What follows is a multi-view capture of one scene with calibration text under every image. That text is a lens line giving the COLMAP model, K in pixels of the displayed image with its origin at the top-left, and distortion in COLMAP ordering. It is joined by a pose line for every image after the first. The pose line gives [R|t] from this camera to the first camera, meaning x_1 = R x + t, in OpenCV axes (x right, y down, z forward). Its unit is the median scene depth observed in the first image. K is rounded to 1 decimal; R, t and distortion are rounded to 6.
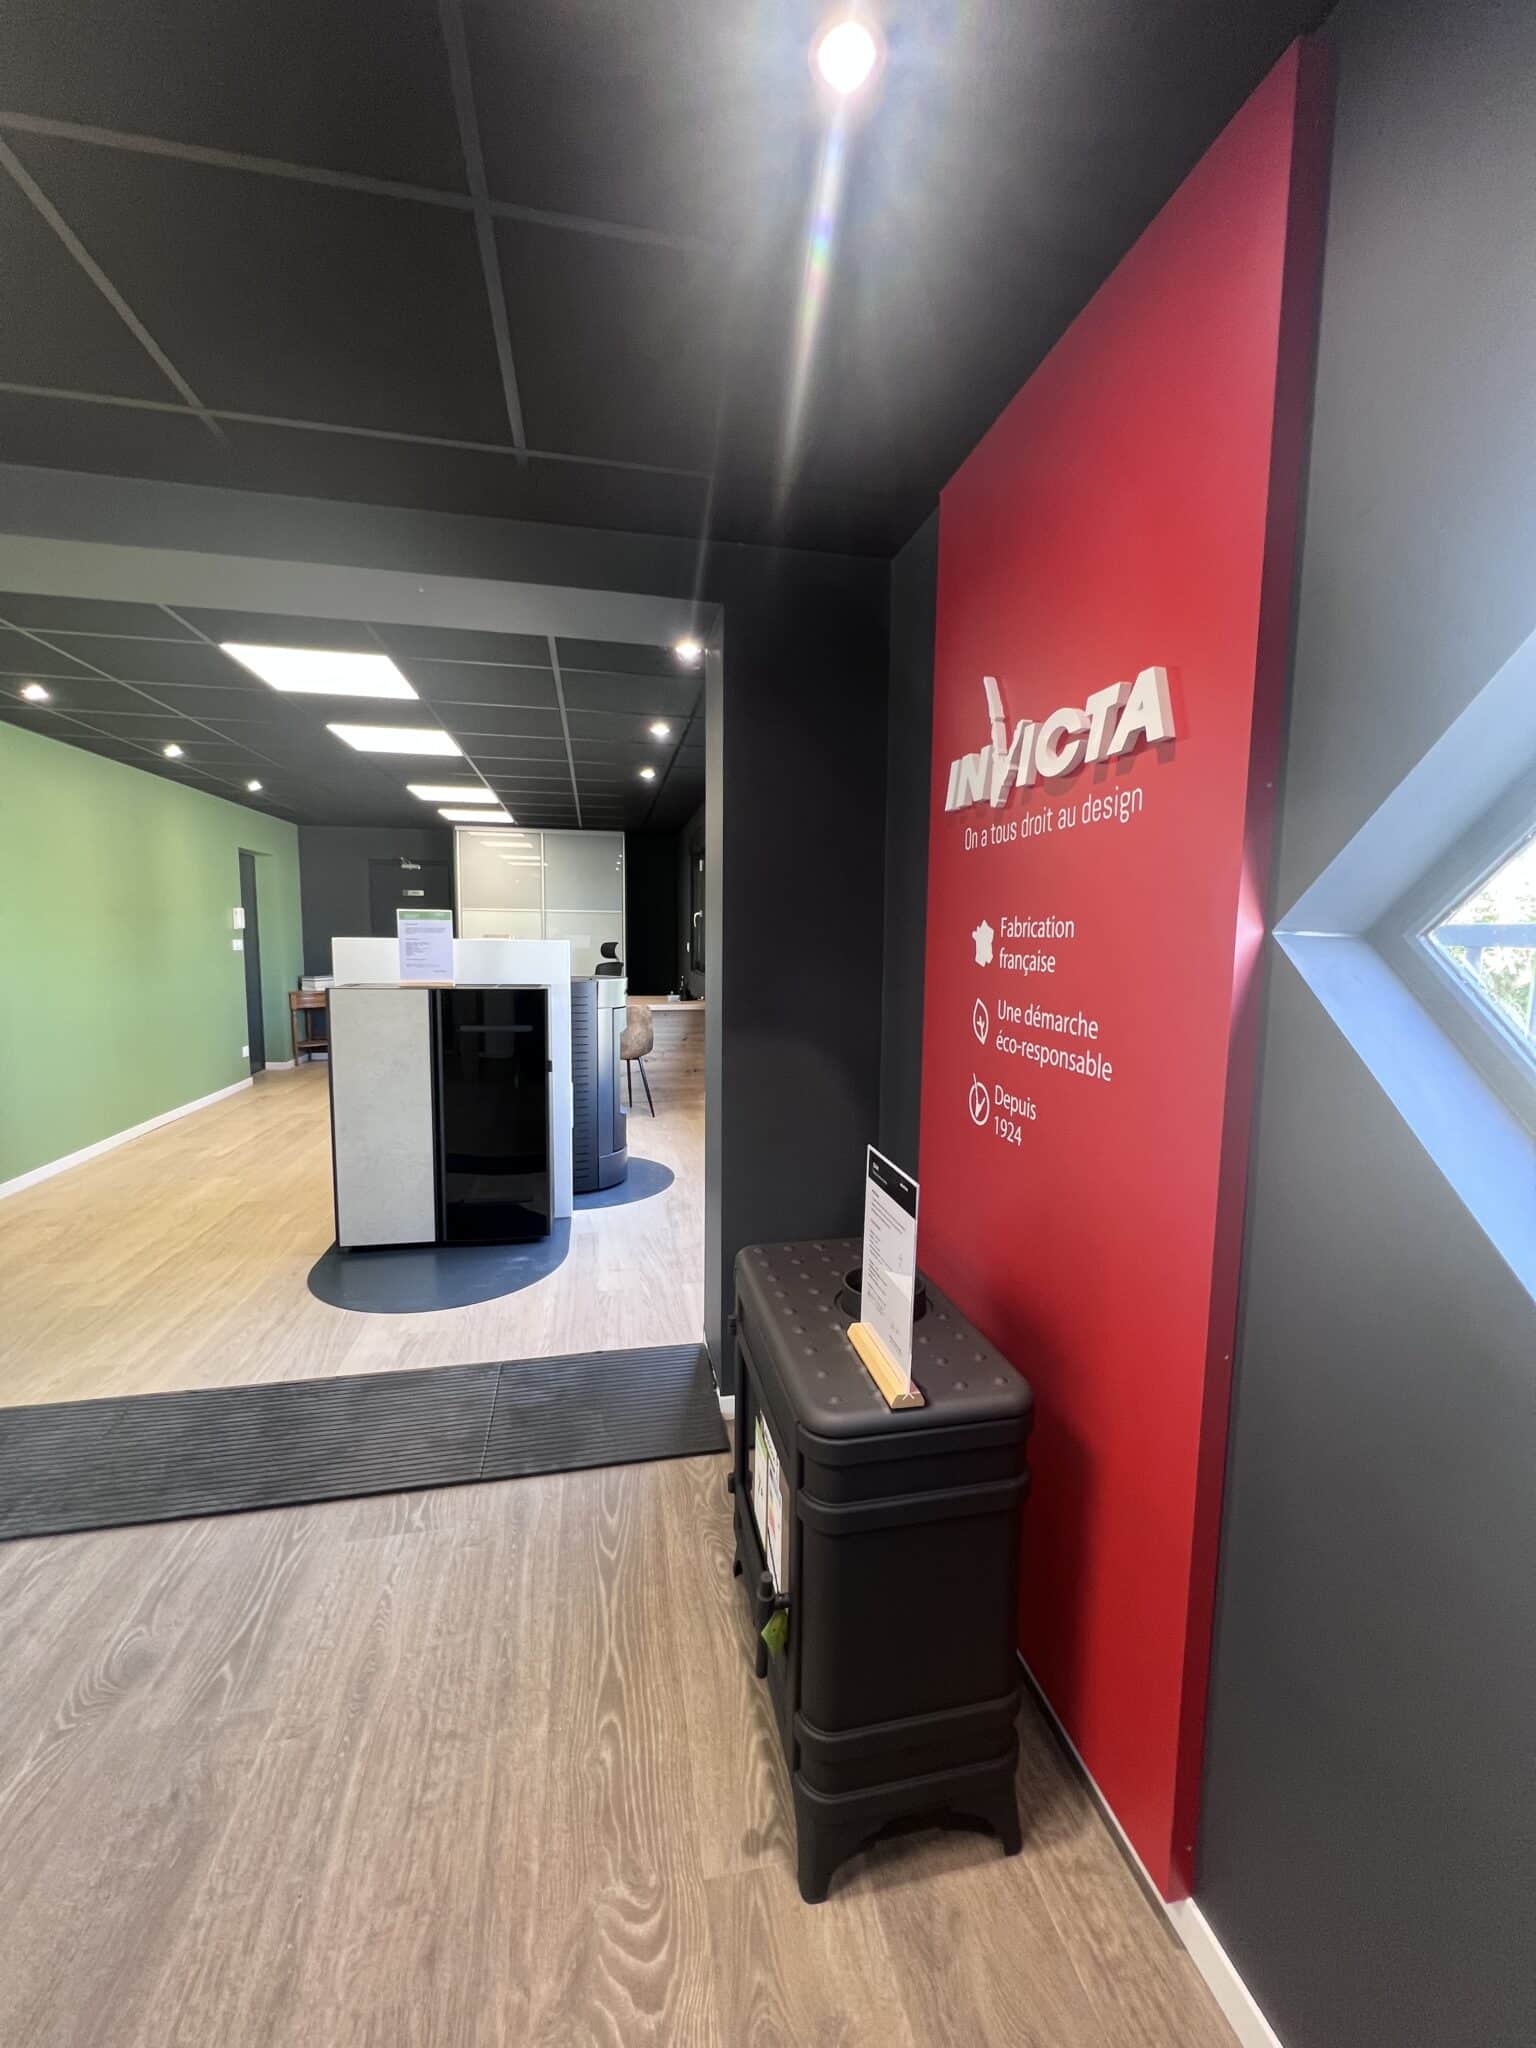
lens RADIAL K [[818.1, 0, 776.4], [0, 818.1, 1016.3], [0, 0, 1]] dist [-0.002378, 0.000242]
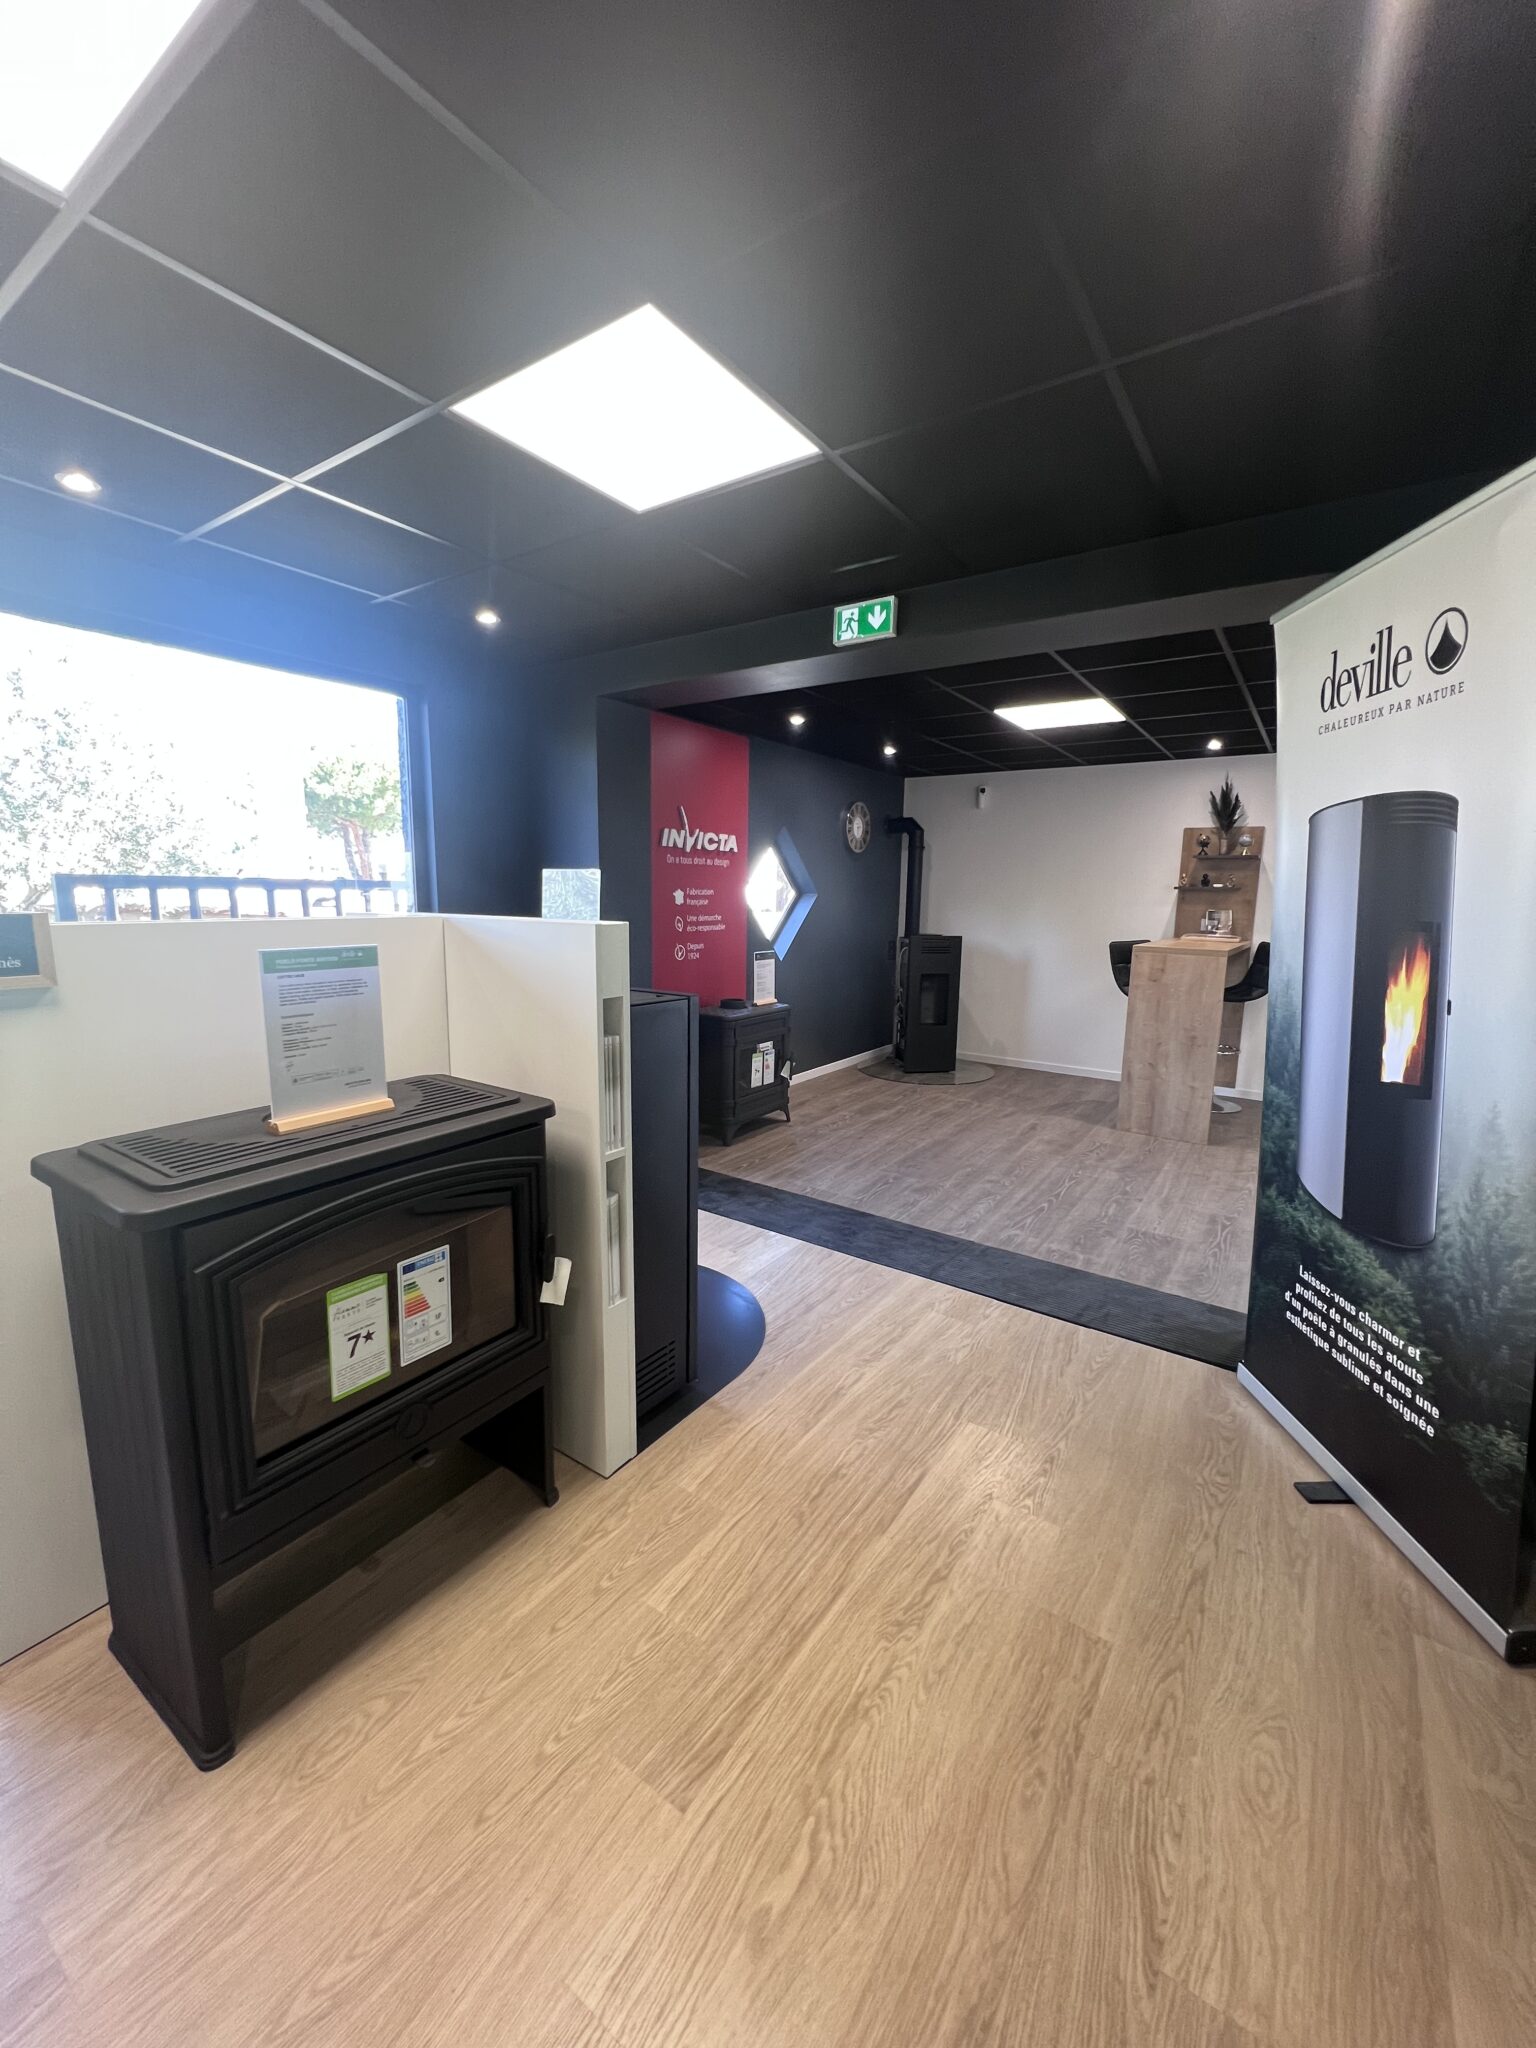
lens RADIAL K [[818.1, 0, 776.3], [0, 818.1, 1017.7], [0, 0, 1]] dist [-0.002378, 0.000242]
pose [[-0.690419, -0.131980, 0.711269, -2.183116], [0.052110, 0.971589, 0.230866, -0.336119], [-0.721531, 0.196459, -0.663926, 2.861003]]
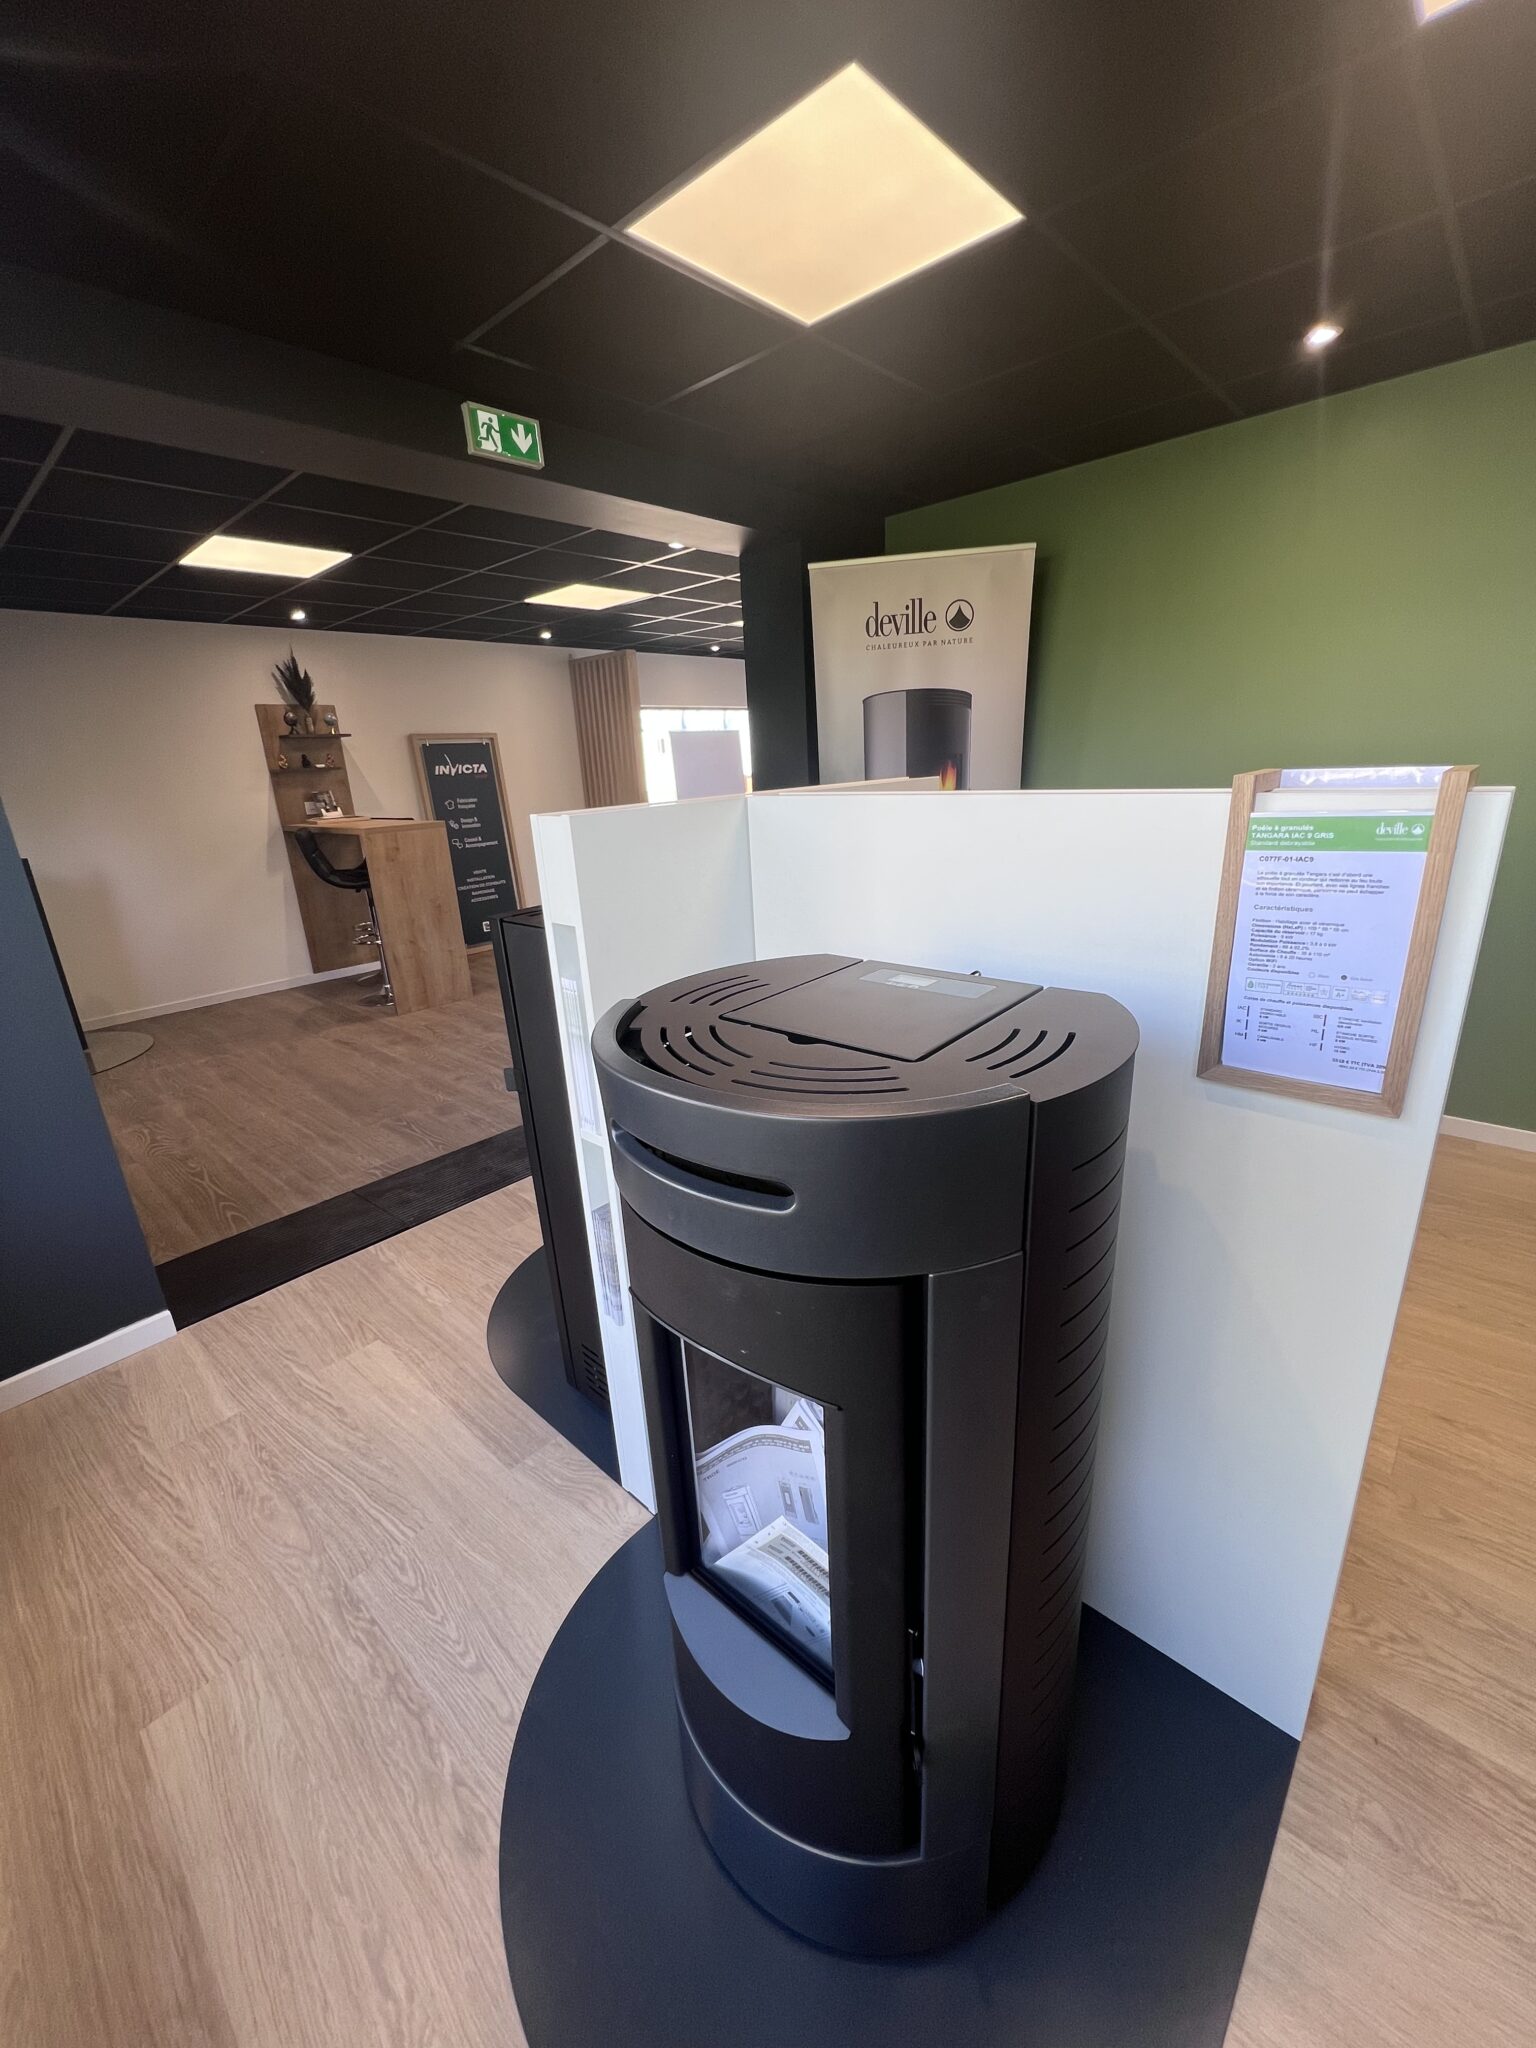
lens RADIAL K [[816.3, 0, 769.7], [0, 816.3, 1020.6], [0, 0, 1]] dist [-0.002113, 0.000295]
pose [[-0.814417, 0.208715, -0.541445, -0.328904], [-0.017479, 0.923828, 0.382408, -0.339754], [0.580016, 0.320904, -0.748734, 3.128480]]
